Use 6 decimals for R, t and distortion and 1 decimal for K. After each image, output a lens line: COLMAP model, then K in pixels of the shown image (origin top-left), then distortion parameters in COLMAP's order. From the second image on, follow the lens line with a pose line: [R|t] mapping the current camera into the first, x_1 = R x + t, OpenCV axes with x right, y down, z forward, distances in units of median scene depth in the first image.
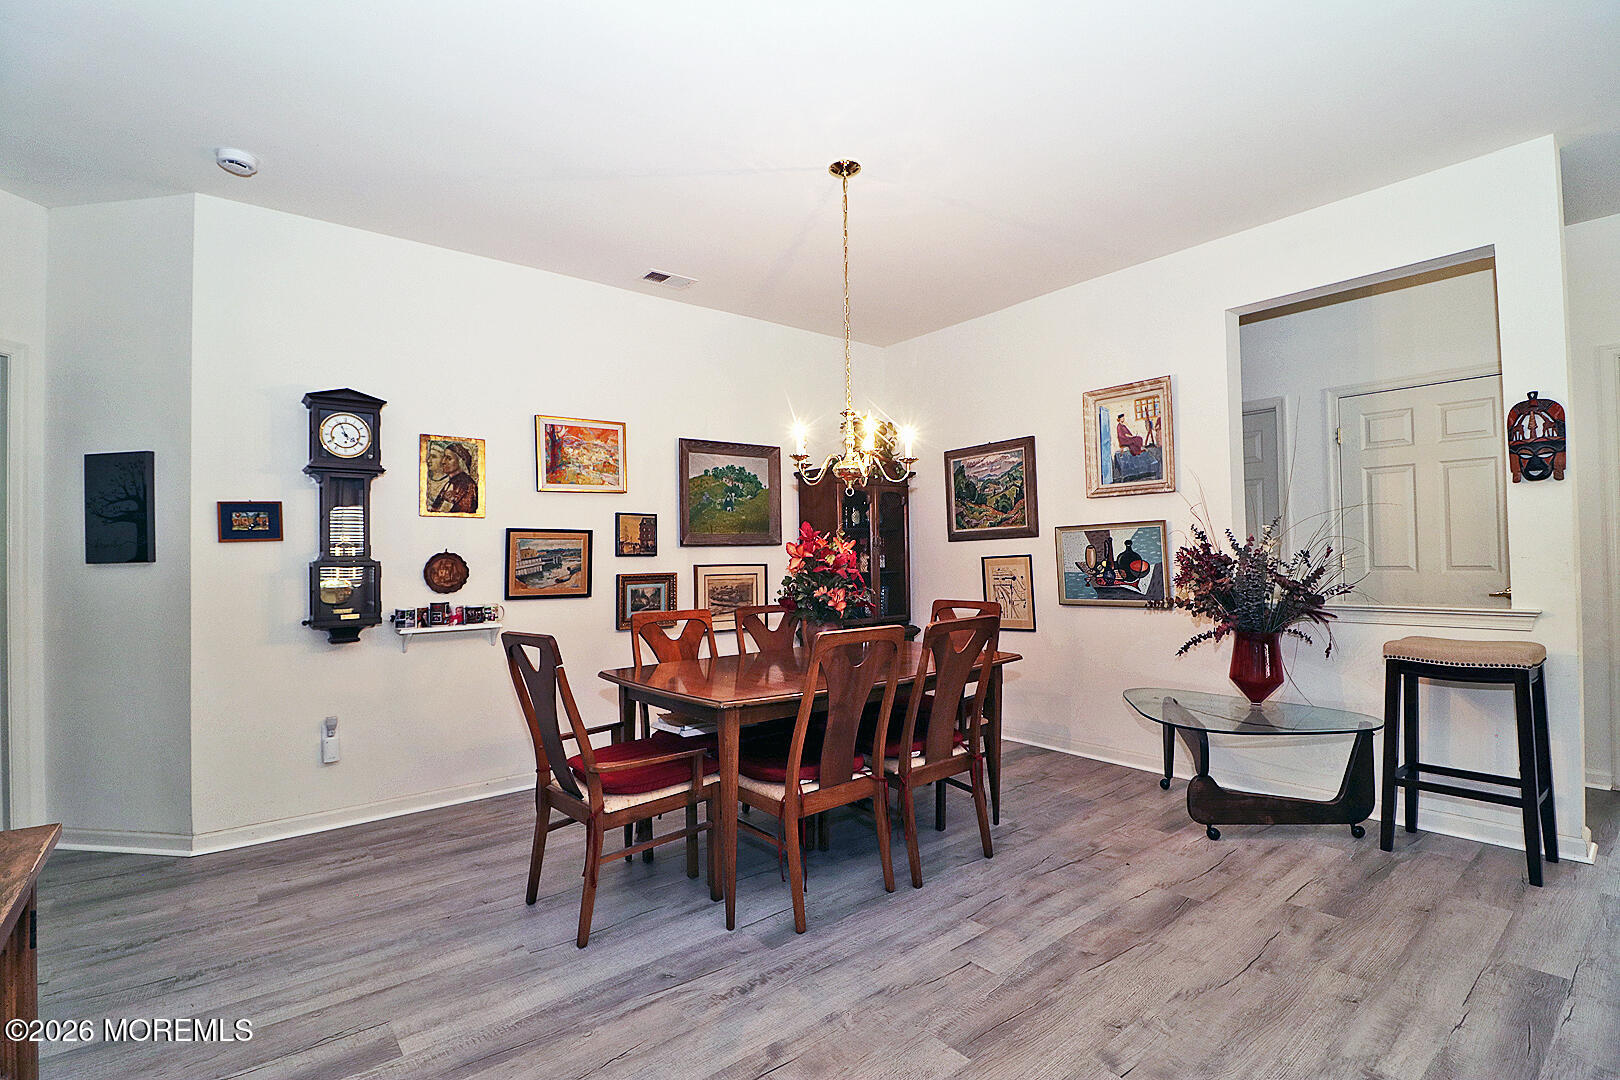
lens RADIAL K [[751.3, 0, 805.6], [0, 751.3, 545.2], [0, 0, 1]] dist [0.001382, -0.018135]
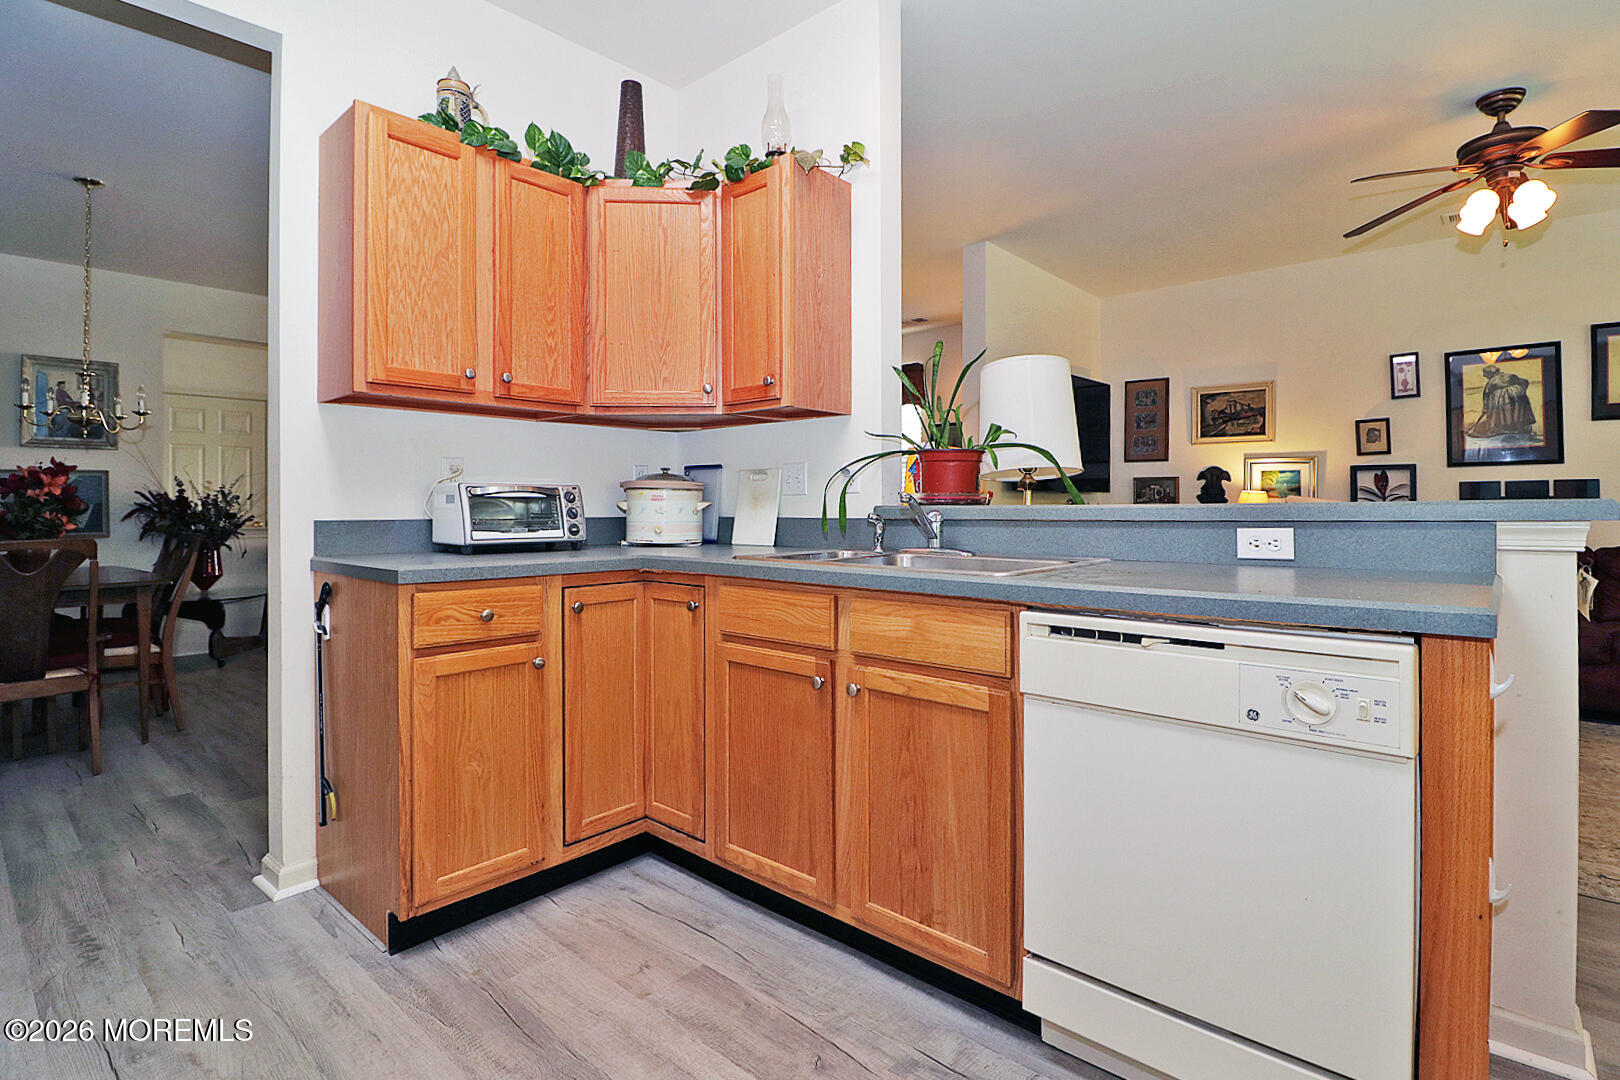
lens RADIAL K [[763.1, 0, 803.1], [0, 763.1, 517.7], [0, 0, 1]] dist [0.001688, -0.014874]
pose [[-0.156676, 0.011055, 0.987588, -0.988977], [-0.013221, 0.999824, -0.013289, 0.048601], [-0.987562, -0.015139, -0.156502, -0.003806]]
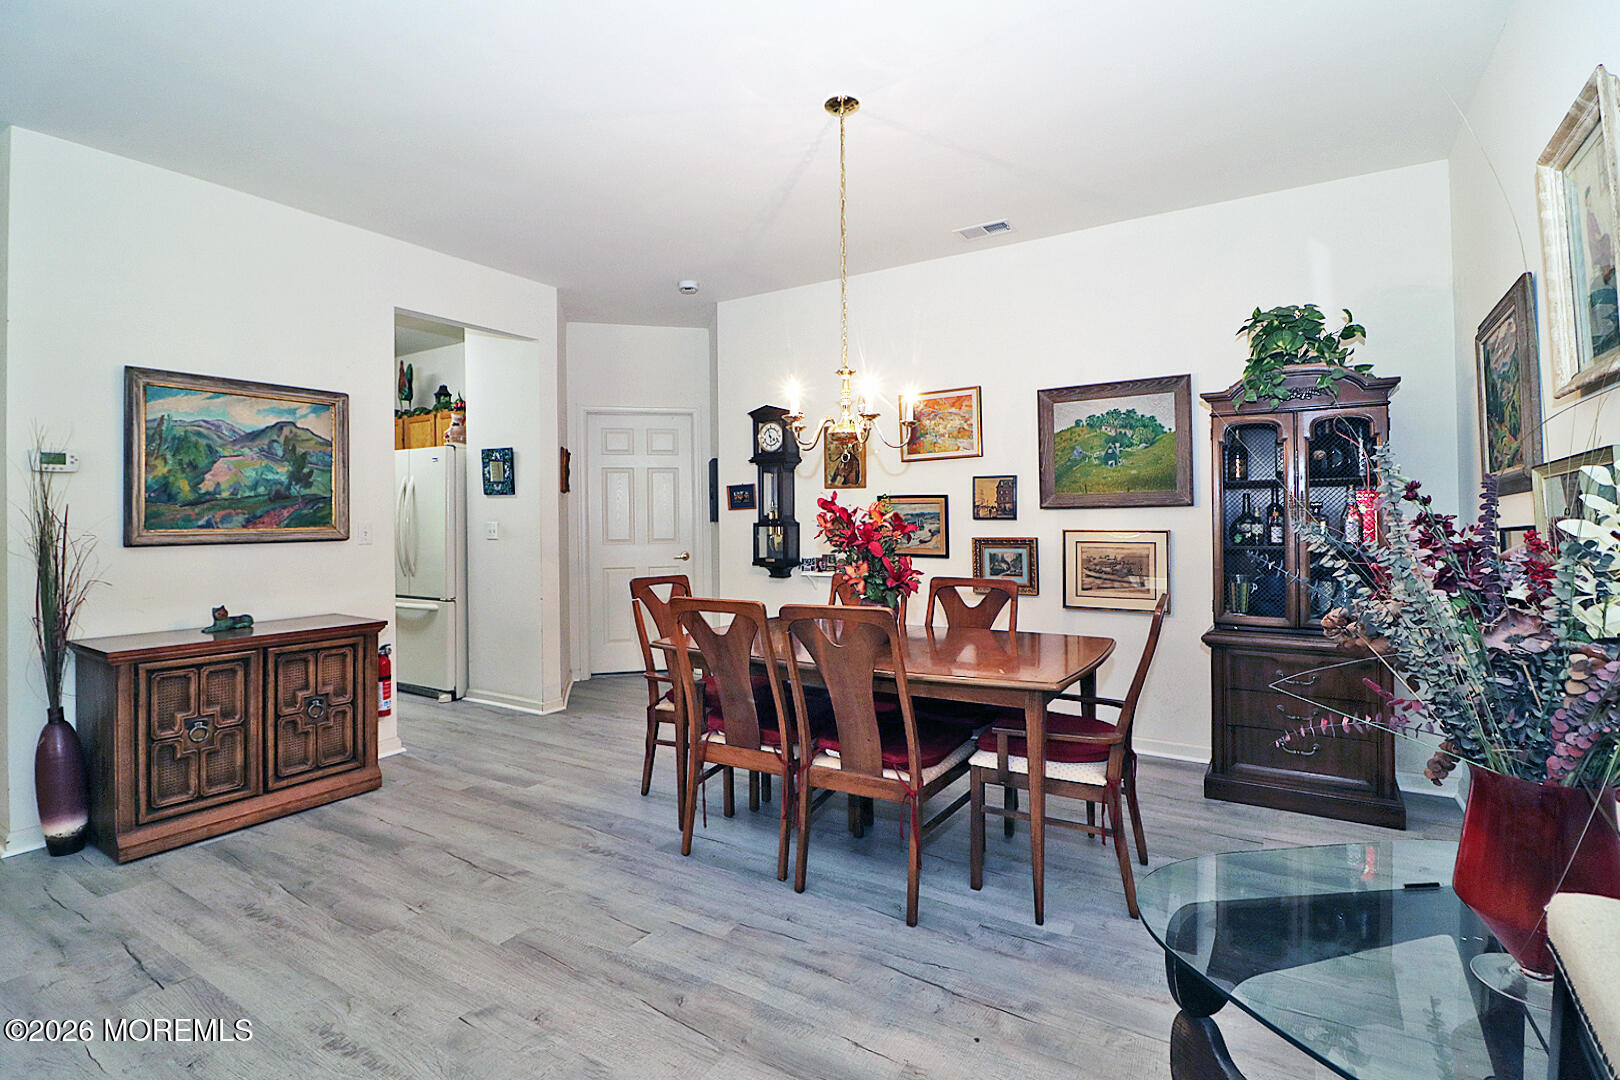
lens RADIAL K [[763.1, 0, 803.1], [0, 763.1, 517.7], [0, 0, 1]] dist [0.001688, -0.014874]
pose [[0.324263, 0.010561, -0.945908, 0.657915], [0.019504, 0.999650, 0.017847, -0.010949], [0.945766, -0.024236, 0.323944, 0.457799]]
